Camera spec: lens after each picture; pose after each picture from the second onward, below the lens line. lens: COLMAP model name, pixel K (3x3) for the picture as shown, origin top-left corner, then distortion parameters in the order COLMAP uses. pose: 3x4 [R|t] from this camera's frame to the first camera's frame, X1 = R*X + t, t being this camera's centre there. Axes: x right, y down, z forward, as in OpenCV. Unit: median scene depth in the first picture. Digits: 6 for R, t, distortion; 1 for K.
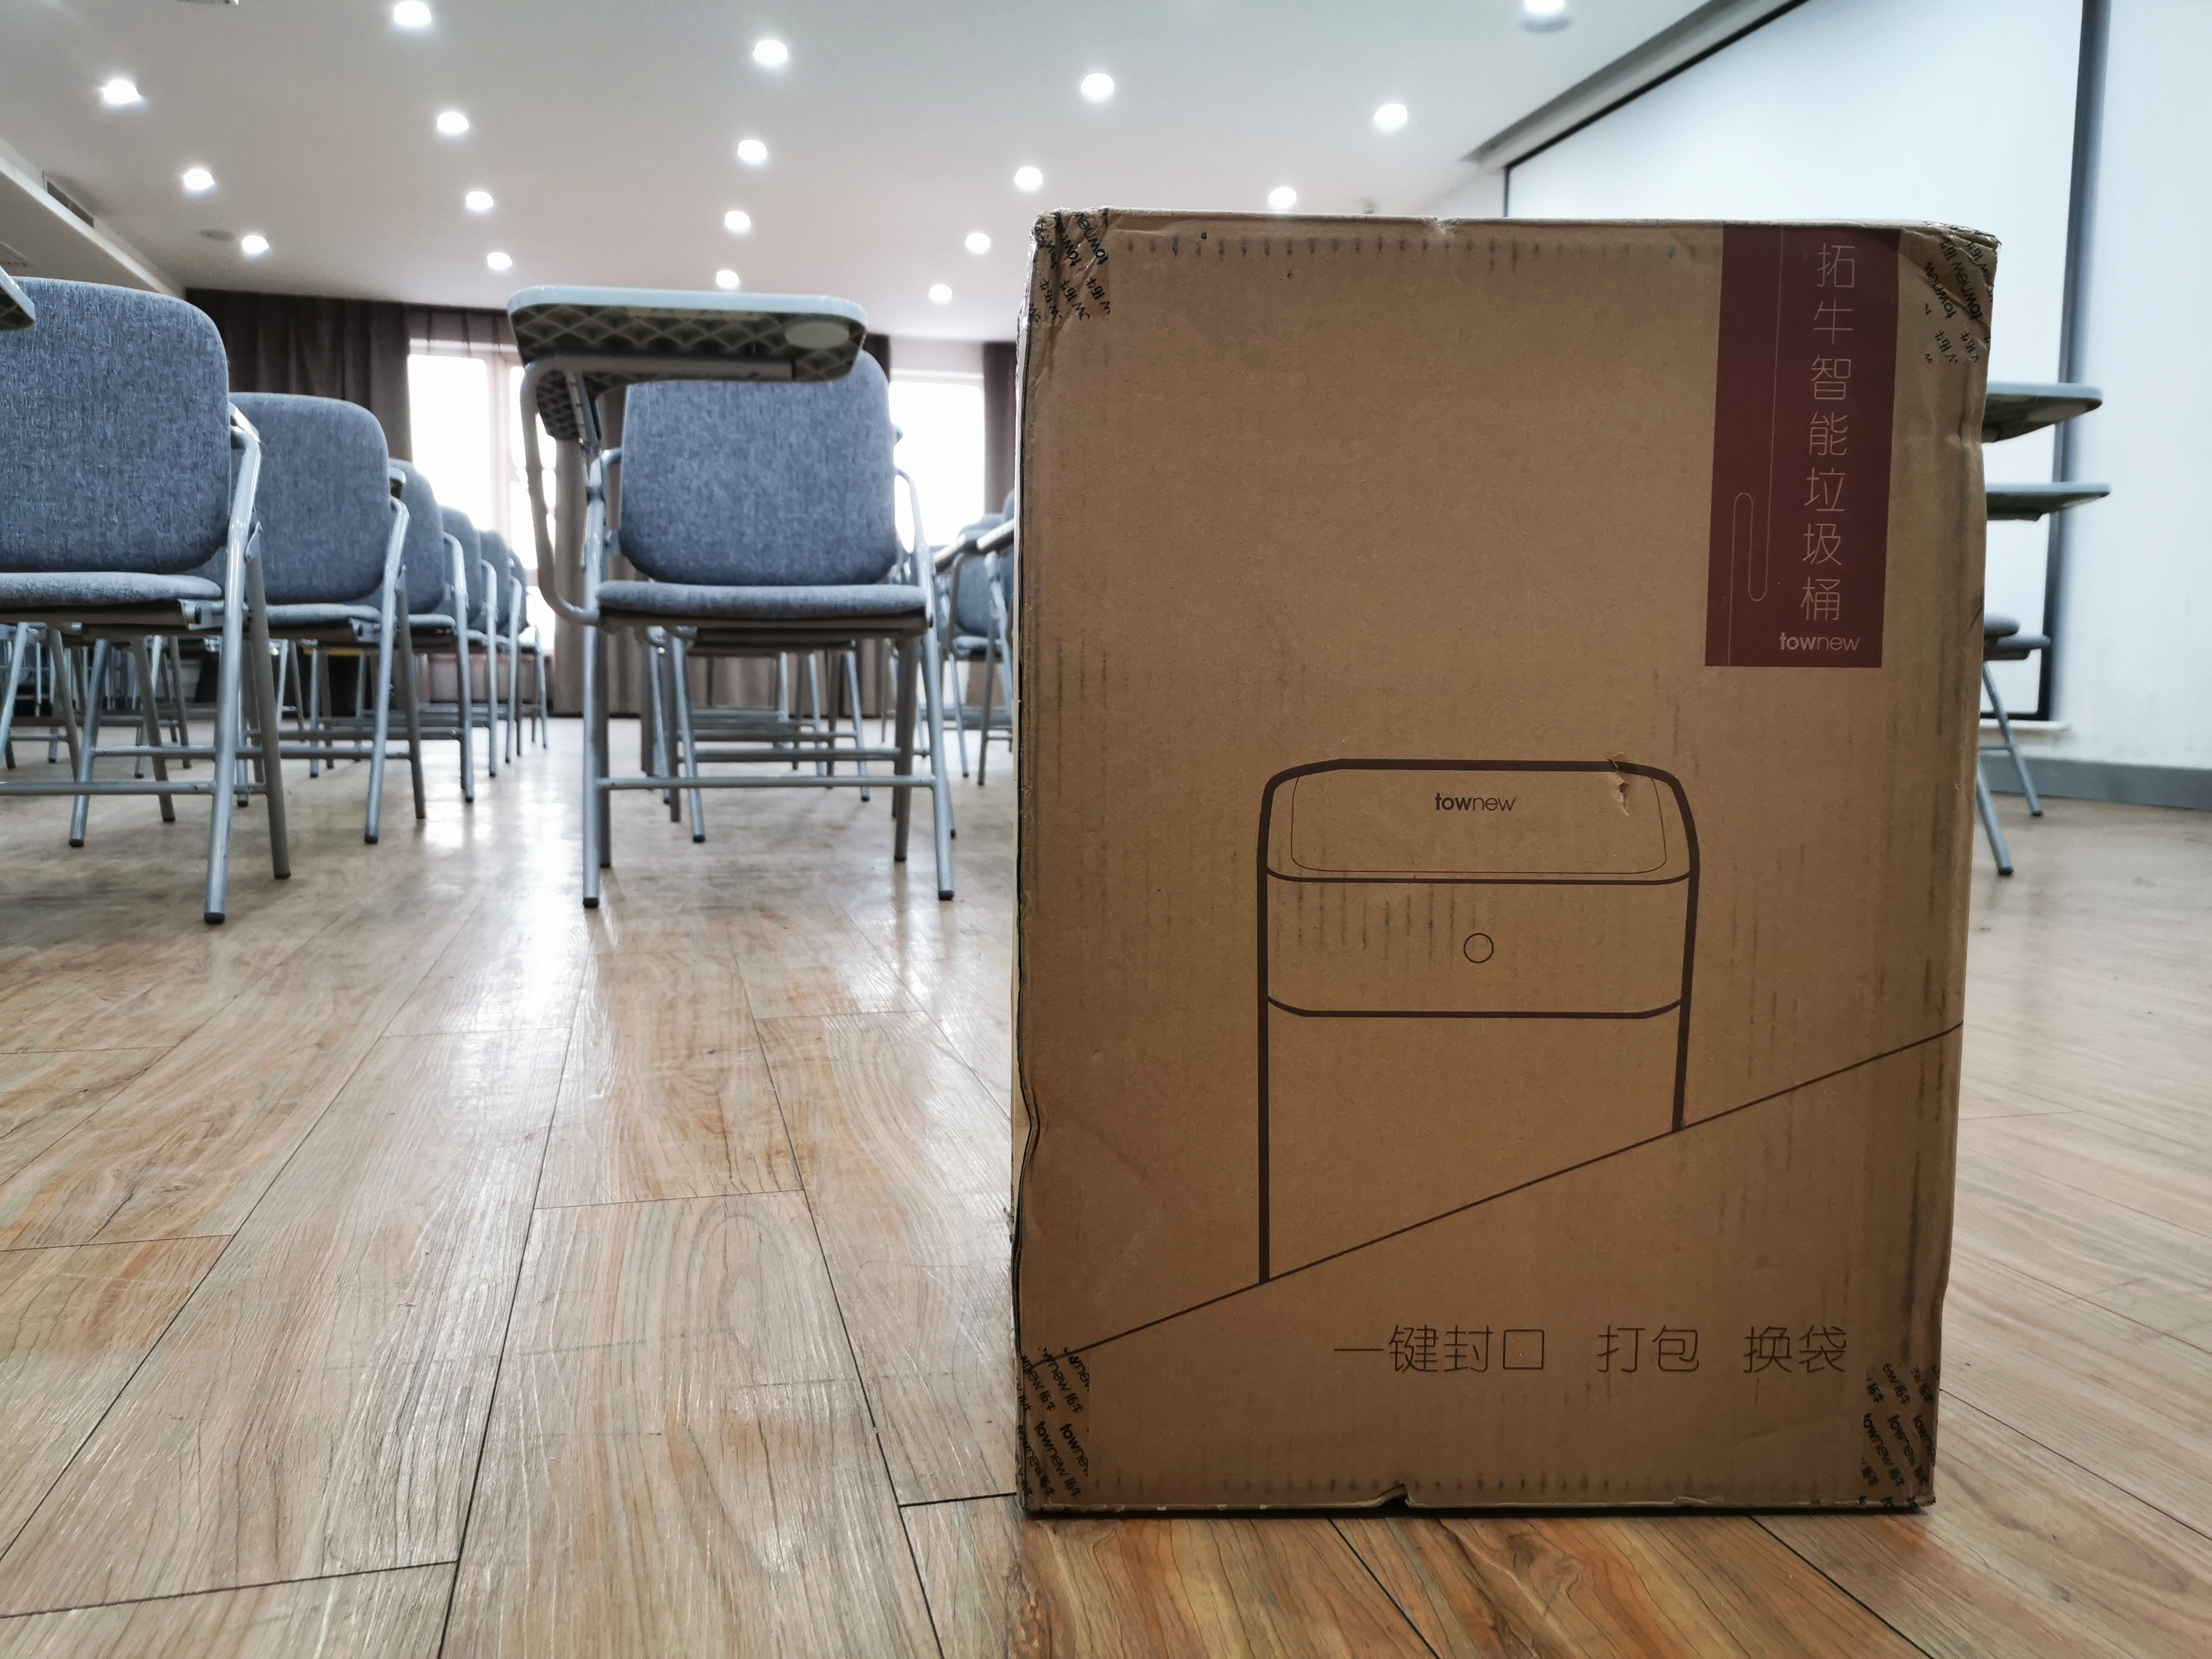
lens RADIAL K [[1723.9, 0, 1109.1], [0, 1723.9, 827.7], [0, 0, 1]] dist [0.022188, 0.001031]
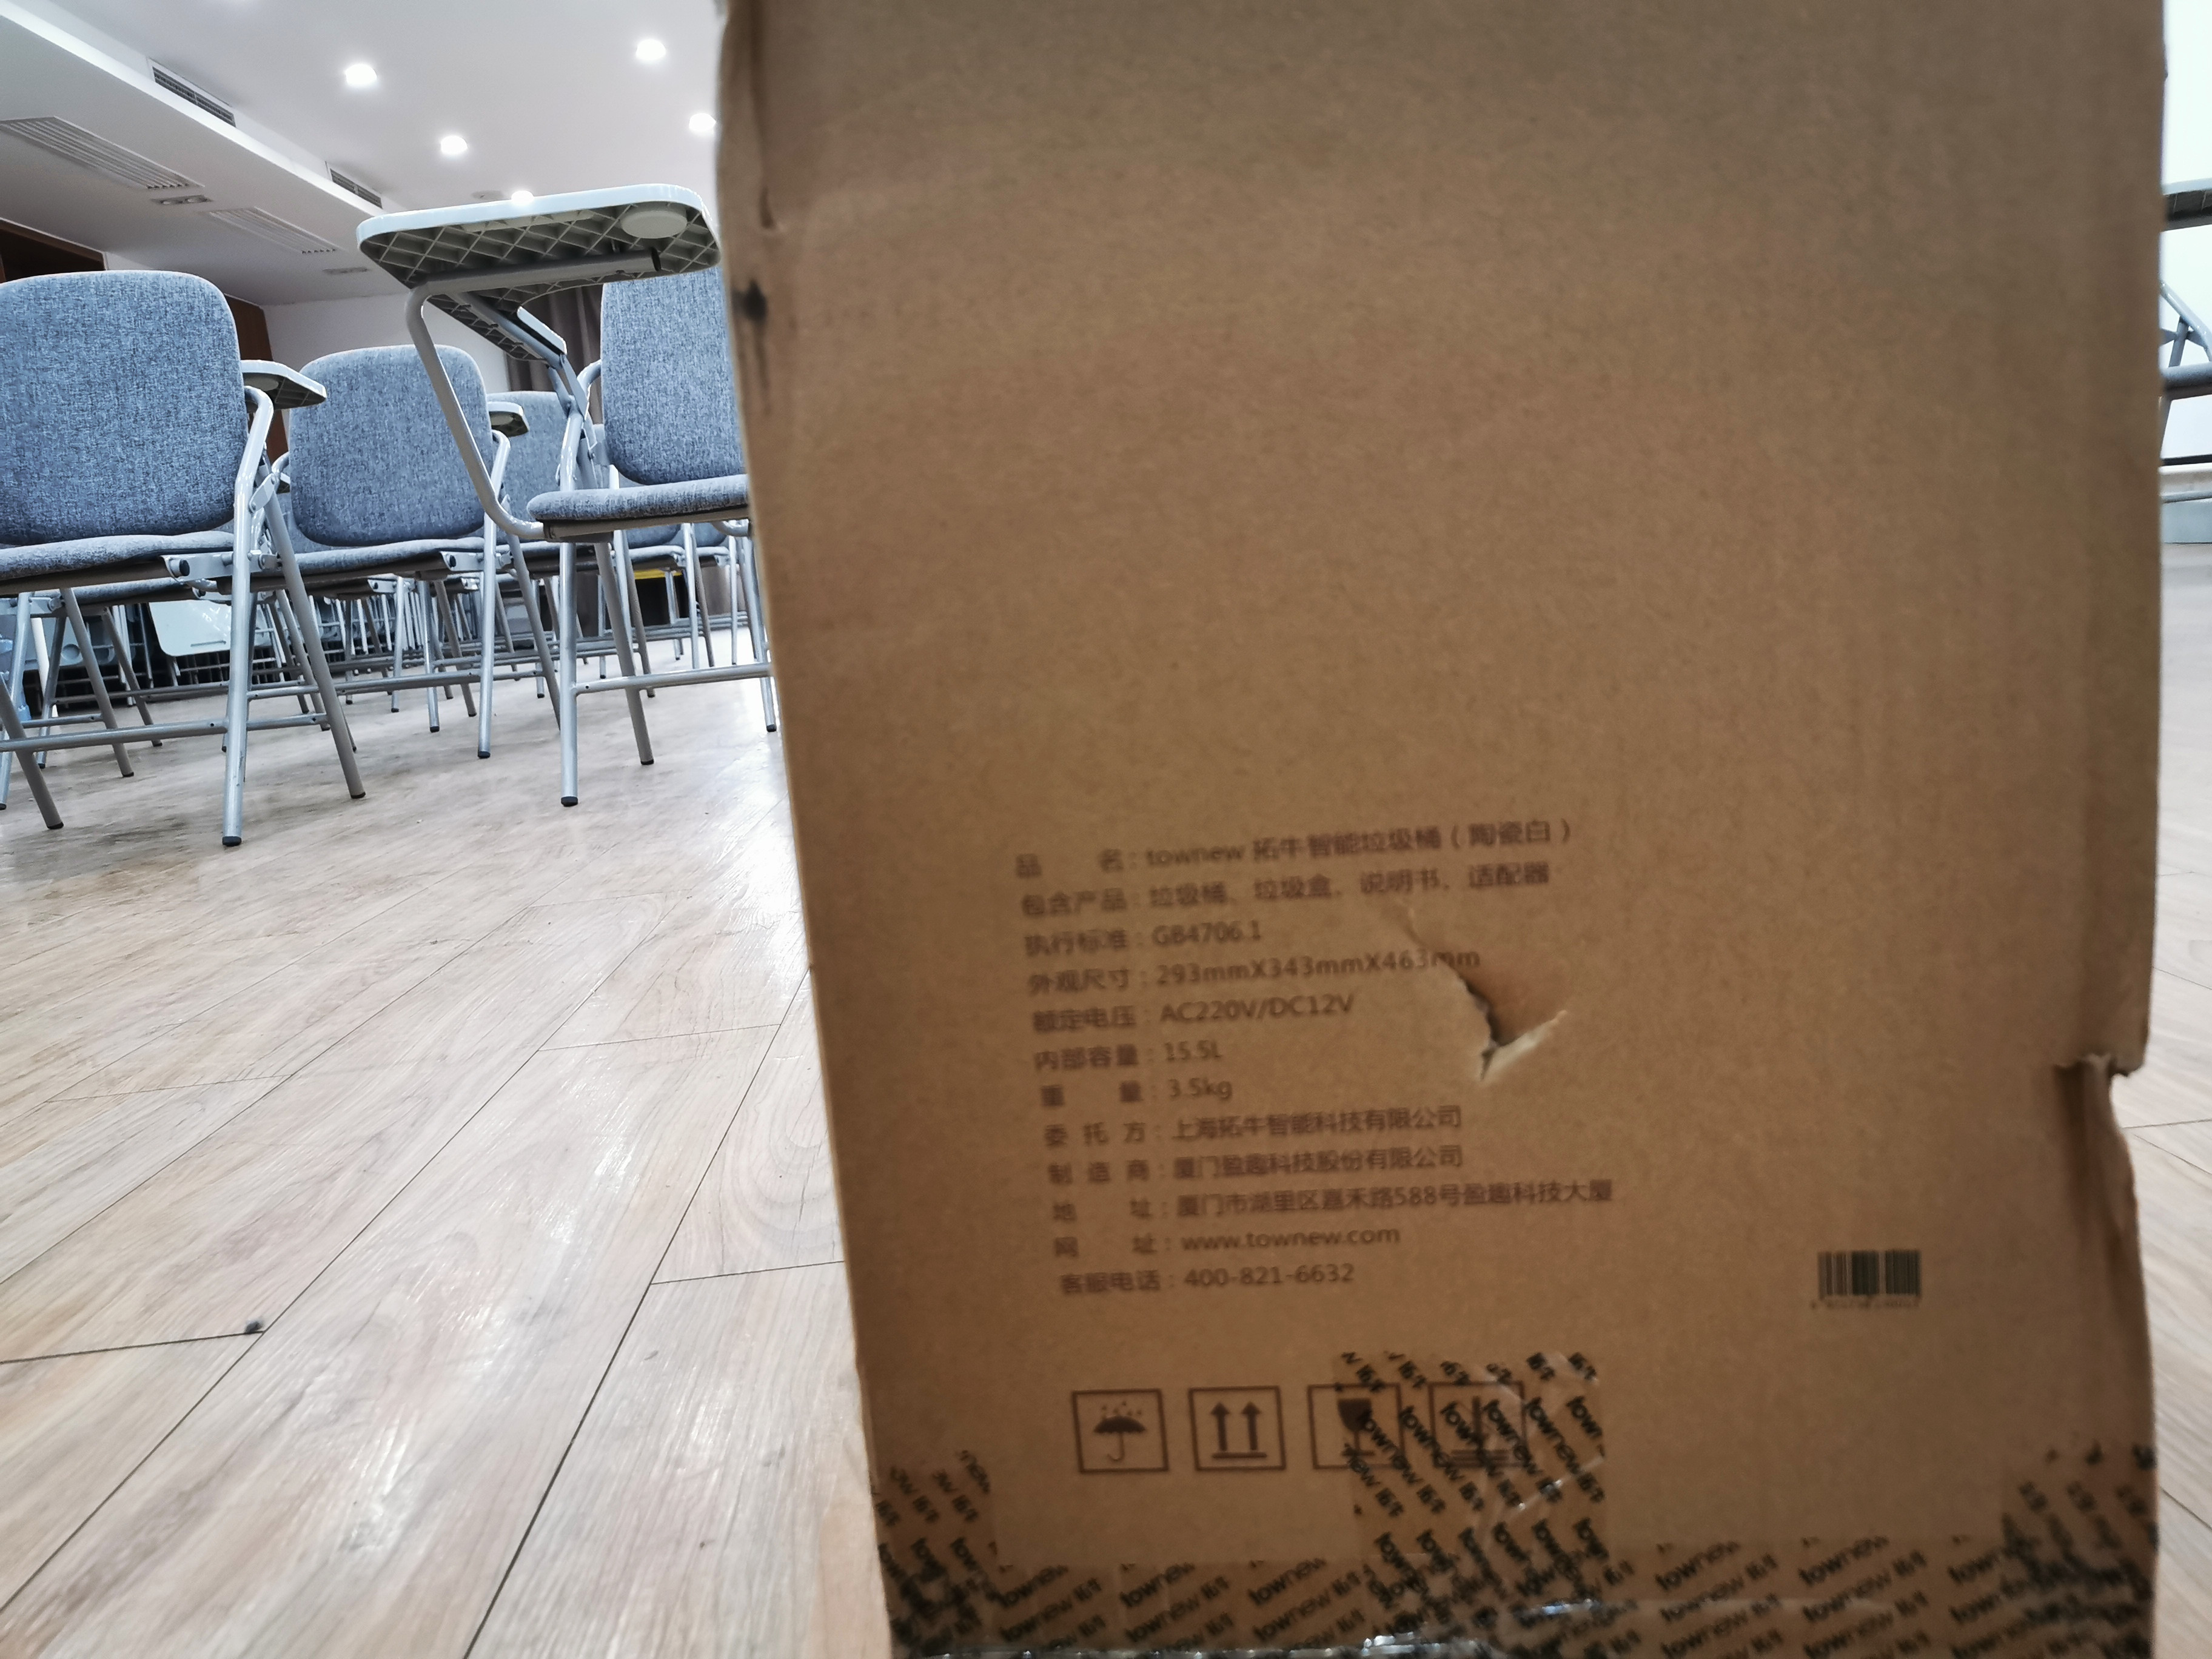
lens RADIAL K [[1723.9, 0, 1103.8], [0, 1723.9, 832.5], [0, 0, 1]] dist [0.022188, 0.001031]
pose [[0.972018, -0.069335, -0.224441, 0.240620], [0.087631, 0.993504, 0.072600, 0.013083], [0.217950, -0.090237, 0.971779, 0.041294]]
